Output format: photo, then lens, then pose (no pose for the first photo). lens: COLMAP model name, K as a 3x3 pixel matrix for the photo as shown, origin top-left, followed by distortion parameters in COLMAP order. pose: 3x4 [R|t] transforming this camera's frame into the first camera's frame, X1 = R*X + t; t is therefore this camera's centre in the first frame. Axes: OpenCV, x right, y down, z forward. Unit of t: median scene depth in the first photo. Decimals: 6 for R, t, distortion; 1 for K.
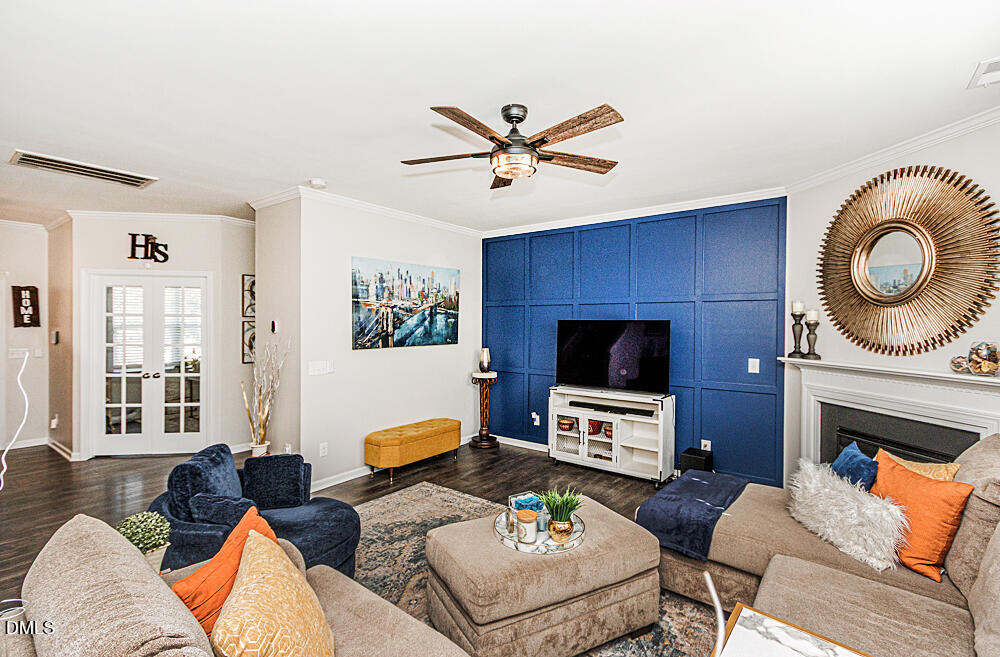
lens RADIAL K [[460.0, 0, 493.1], [0, 460.0, 330.1], [0, 0, 1]] dist [0.004920, -0.001442]
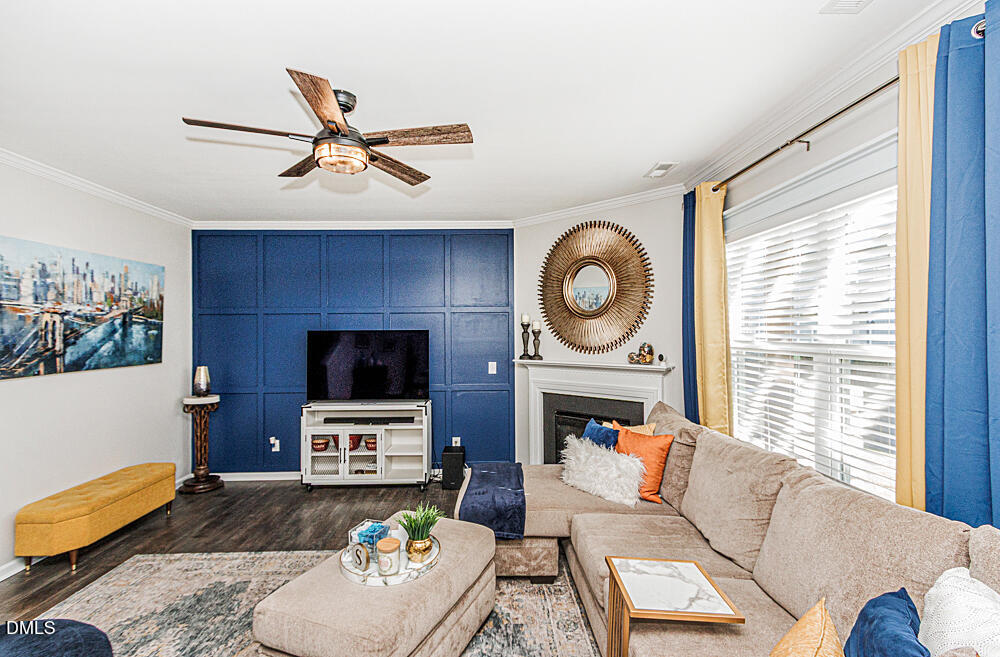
lens RADIAL K [[460.0, 0, 493.3], [0, 460.0, 330.1], [0, 0, 1]] dist [0.004920, -0.001442]
pose [[0.777030, -0.008555, 0.629405, -0.218156], [0.021687, 0.999678, -0.013186, -0.004453], [-0.629089, 0.023896, 0.776966, 0.095289]]
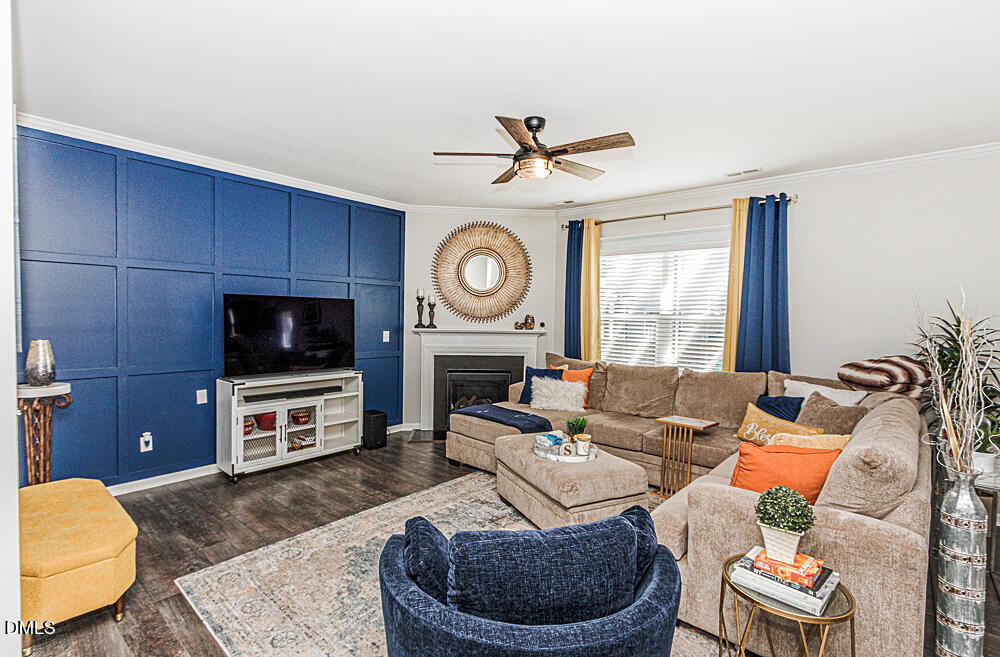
lens RADIAL K [[460.0, 0, 492.0], [0, 460.0, 329.9], [0, 0, 1]] dist [0.004920, -0.001442]
pose [[0.063184, -0.036366, 0.997339, -0.869771], [0.001055, 0.999338, 0.036372, 0.015435], [-0.998001, -0.001246, 0.063180, 0.771336]]
